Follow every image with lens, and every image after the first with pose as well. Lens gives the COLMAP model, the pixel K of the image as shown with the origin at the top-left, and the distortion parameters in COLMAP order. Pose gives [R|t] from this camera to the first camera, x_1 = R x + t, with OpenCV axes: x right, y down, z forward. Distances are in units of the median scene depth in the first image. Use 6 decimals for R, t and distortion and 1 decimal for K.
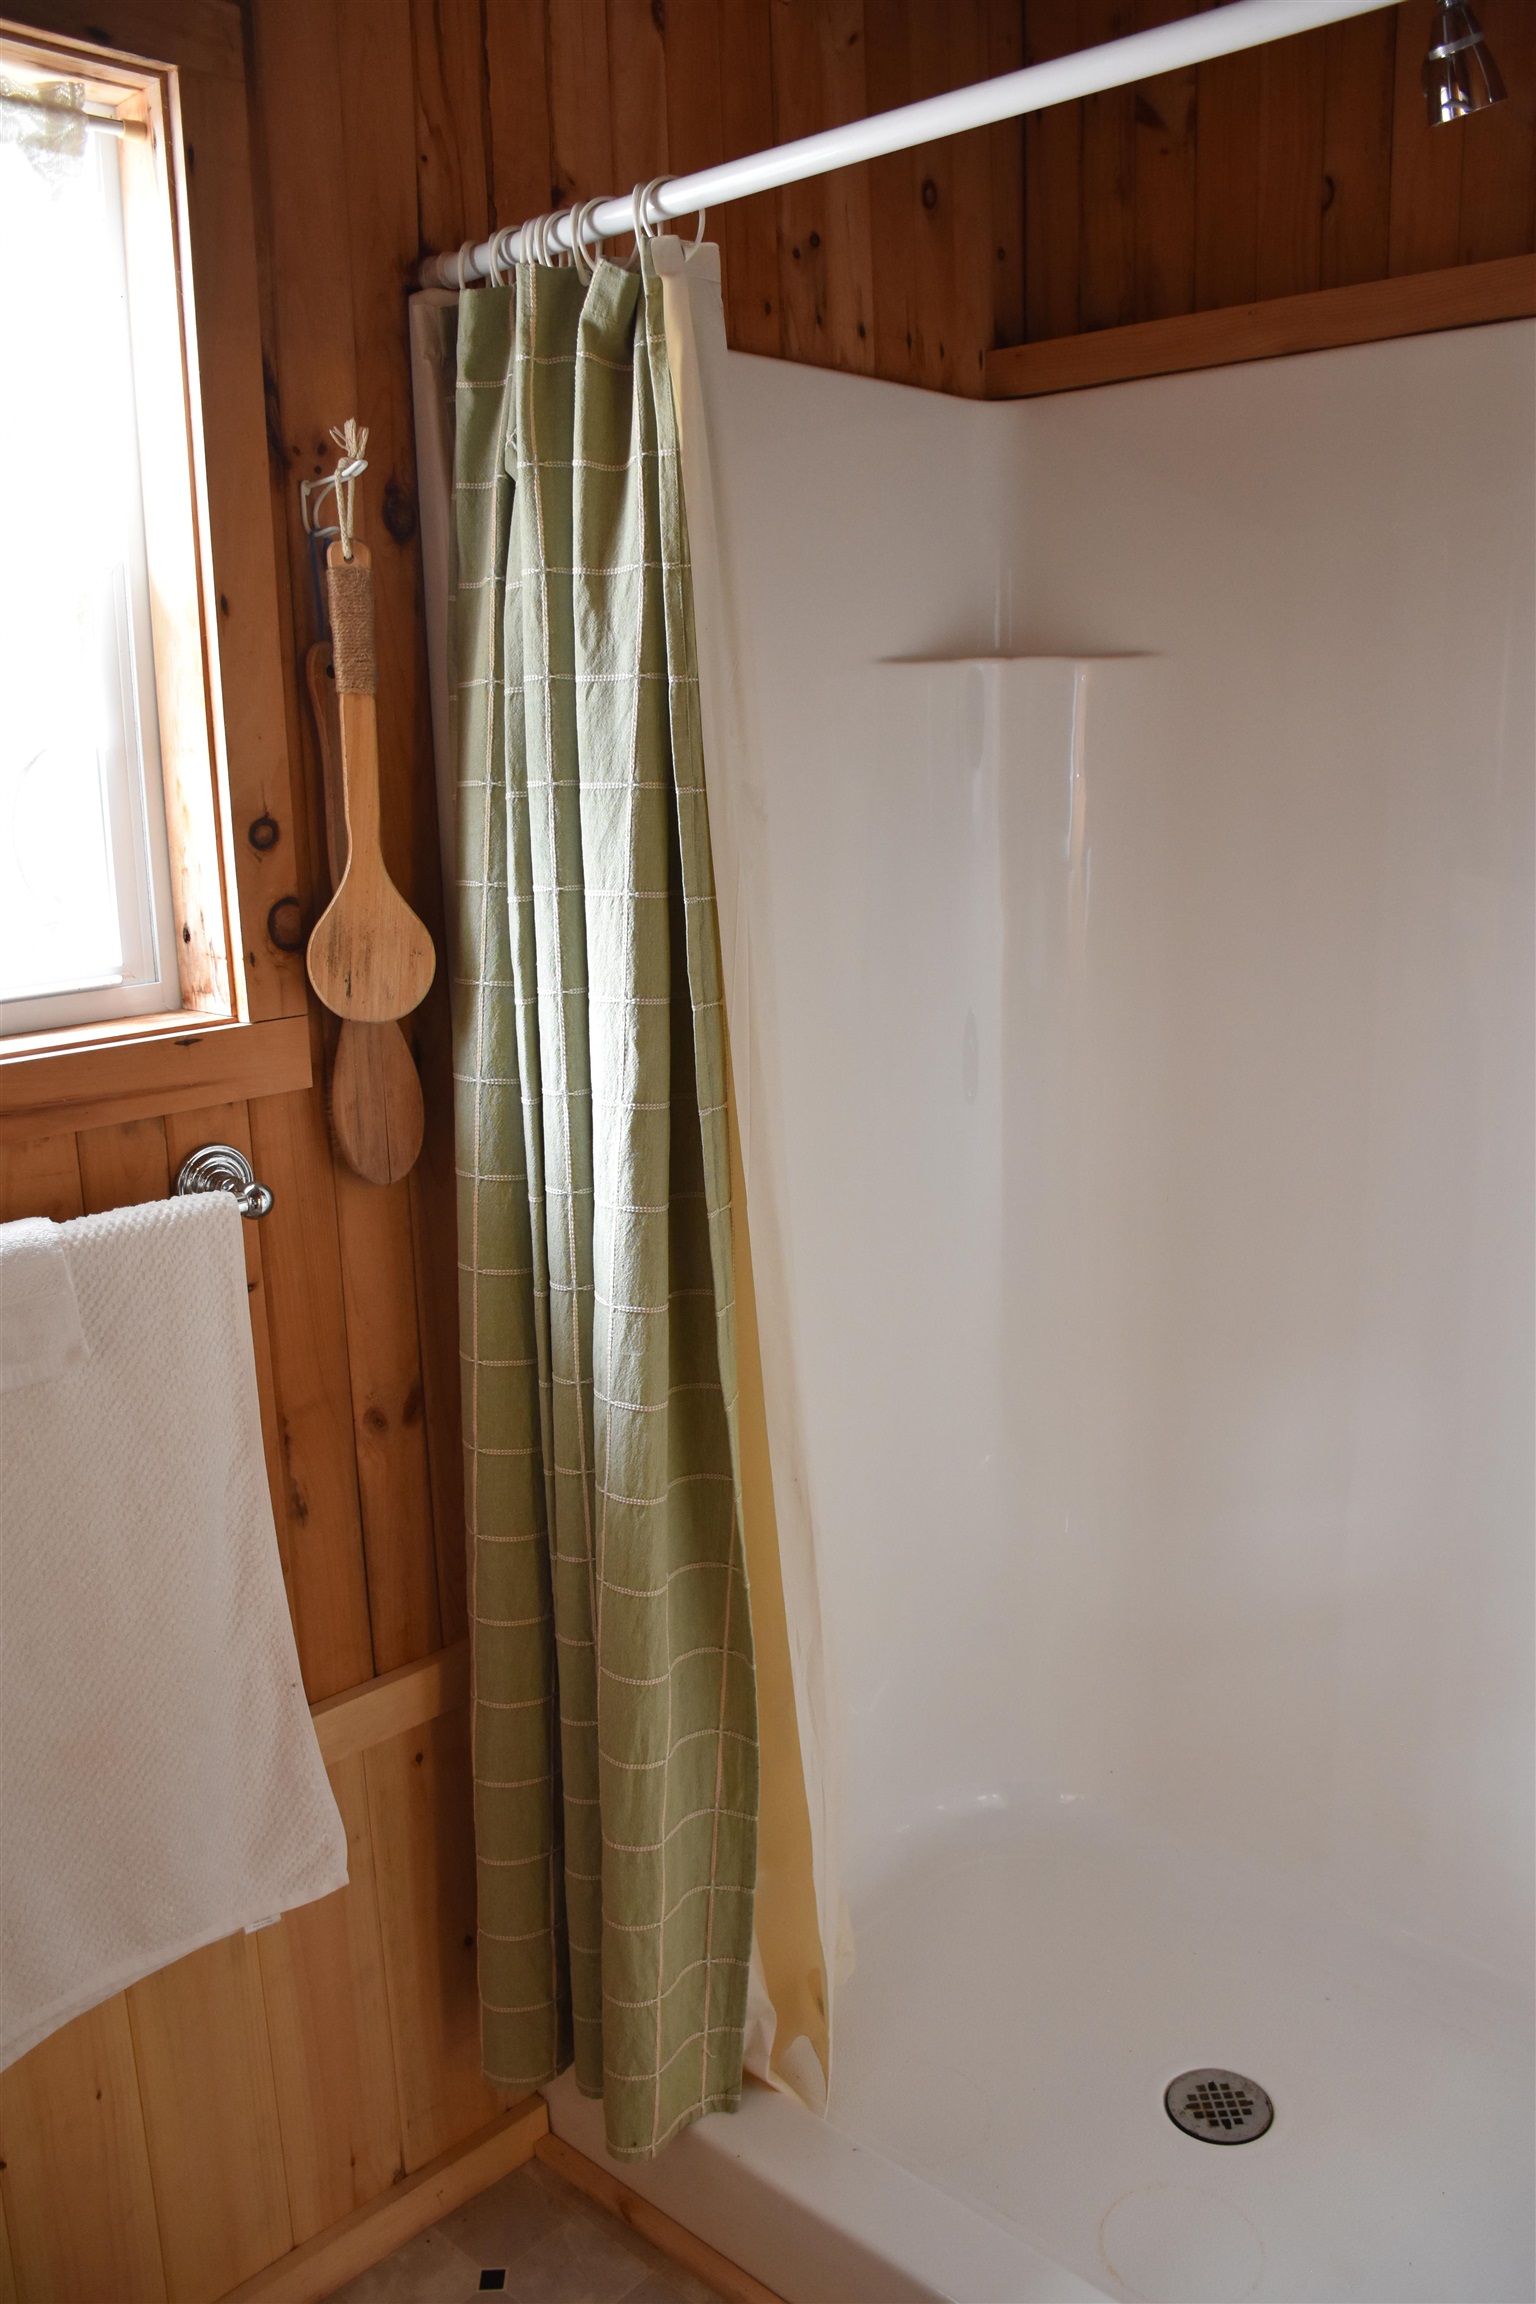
lens RADIAL K [[1794.1, 0, 768.0], [0, 1794.1, 1152.0], [0, 0, 1]] dist [-0.154799, 0.110615]
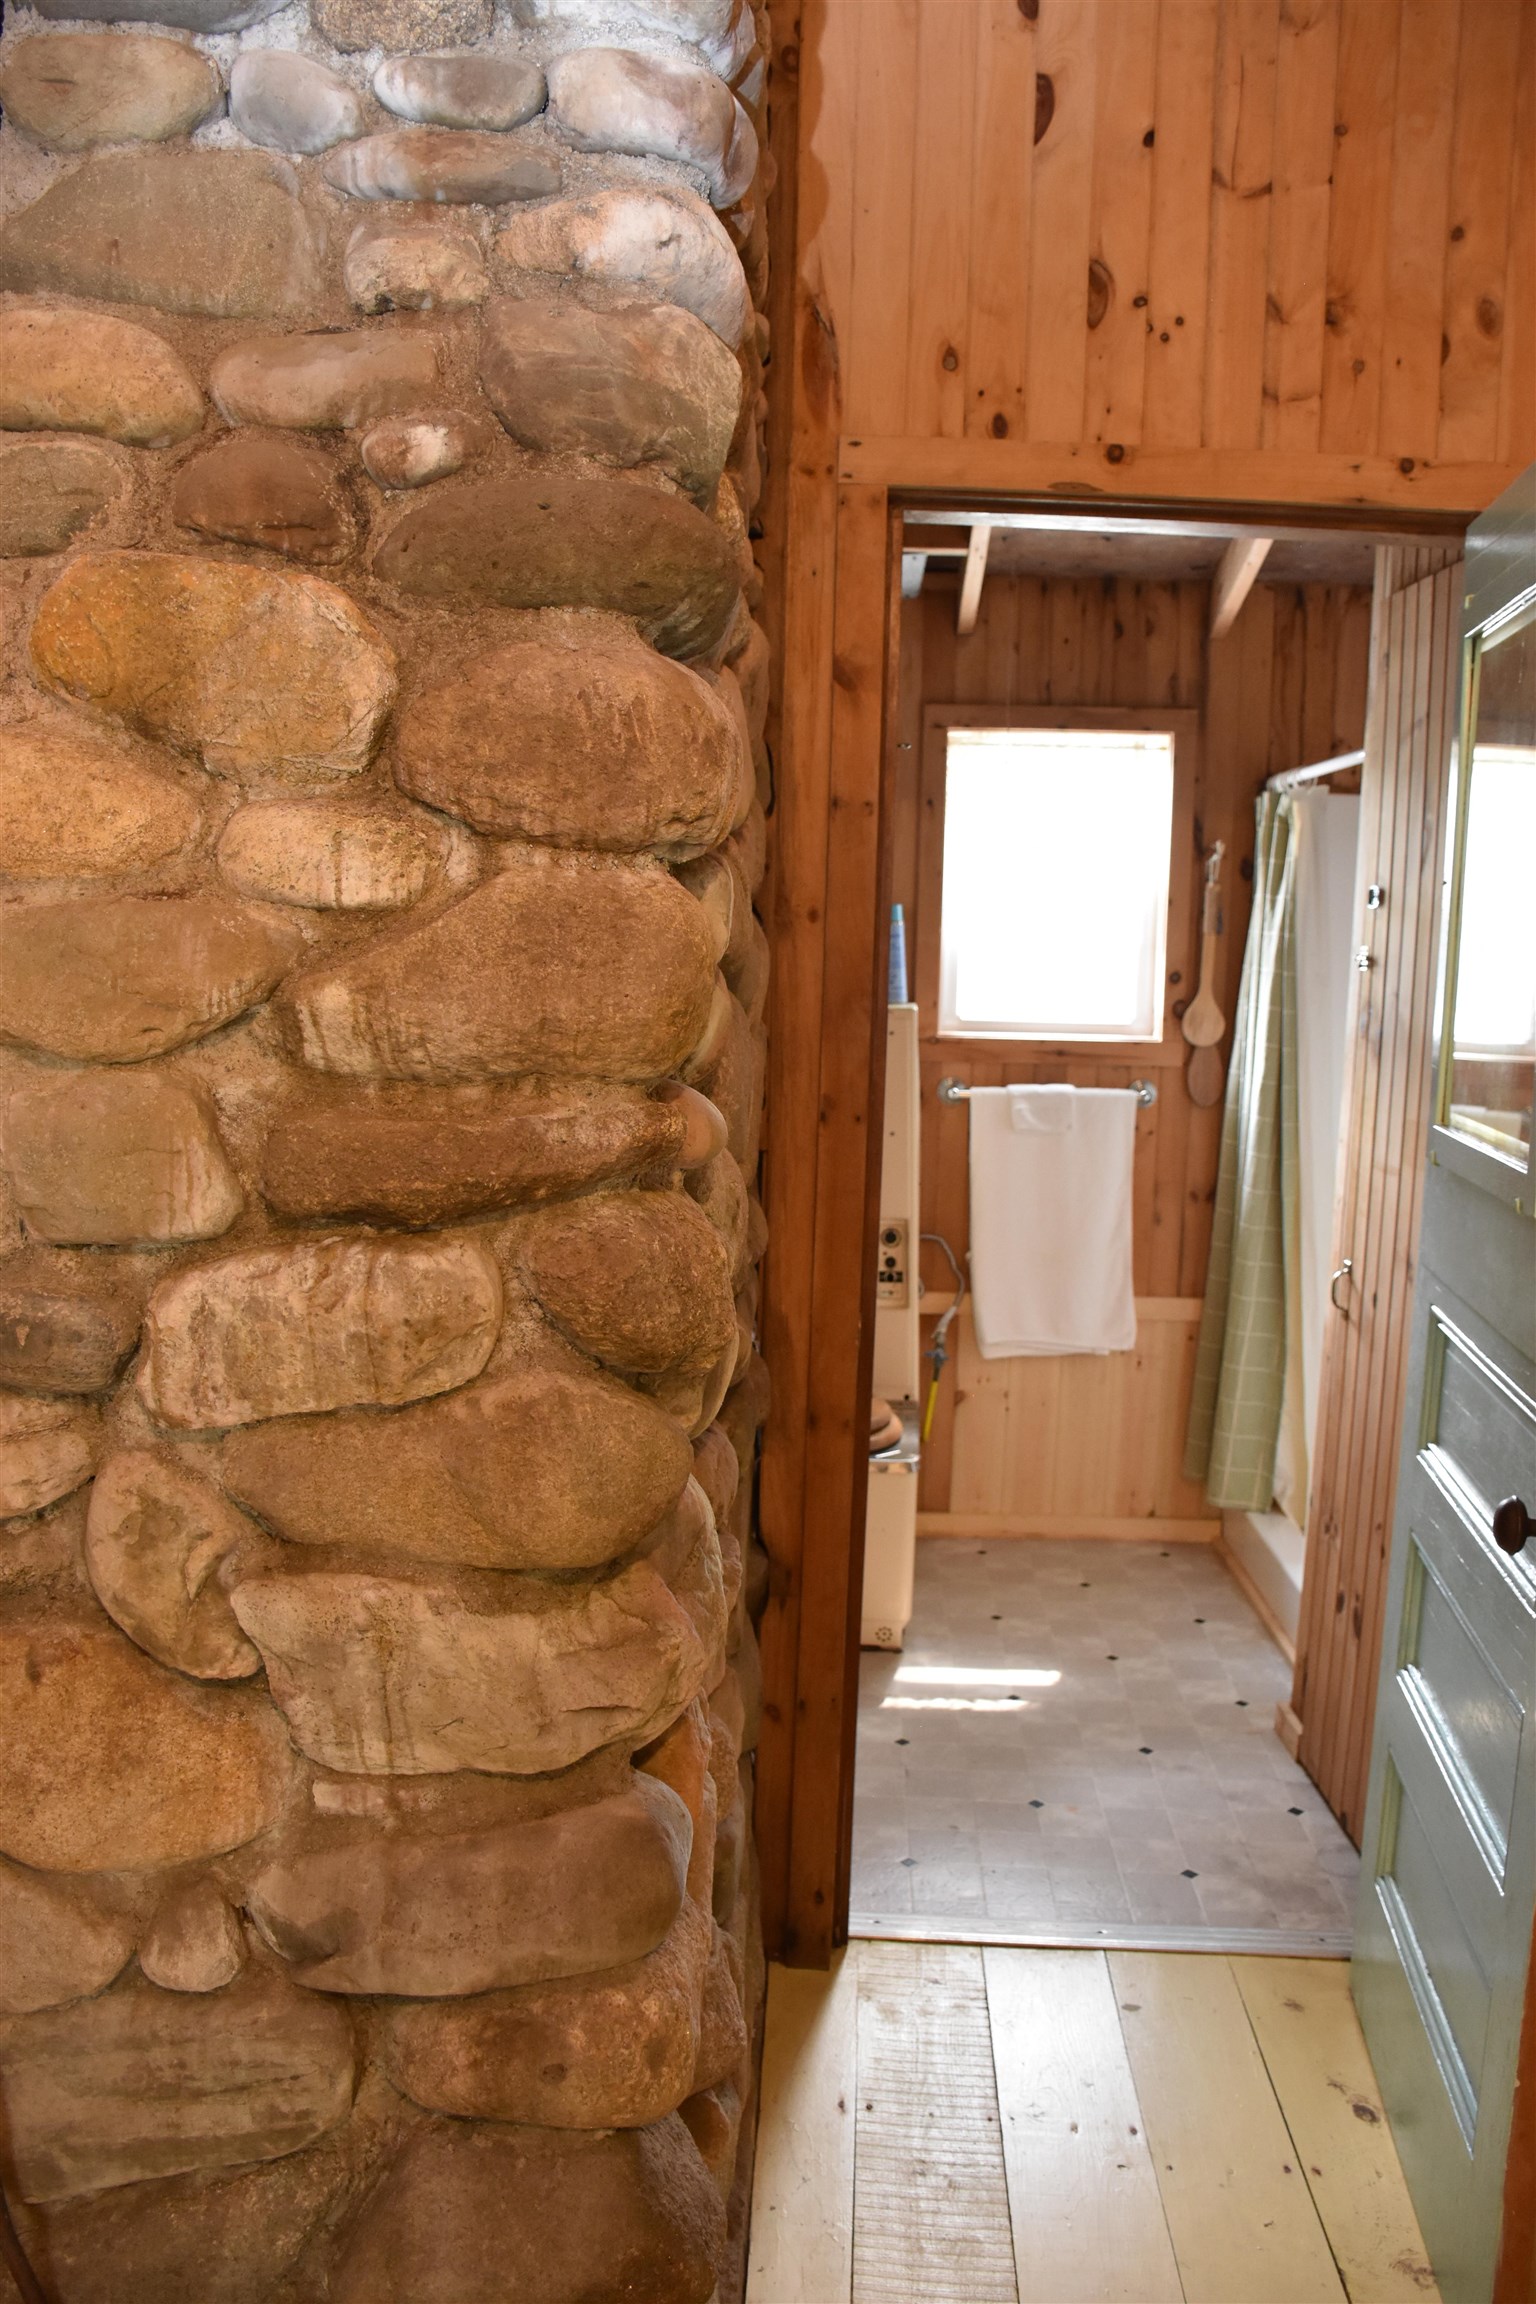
lens RADIAL K [[1794.1, 0, 768.0], [0, 1794.1, 1152.0], [0, 0, 1]] dist [-0.154799, 0.110615]
pose [[0.656370, 0.132771, -0.742664, 1.493508], [-0.204949, 0.978753, -0.006157, 0.259026], [0.726068, 0.156250, 0.669636, -1.421386]]
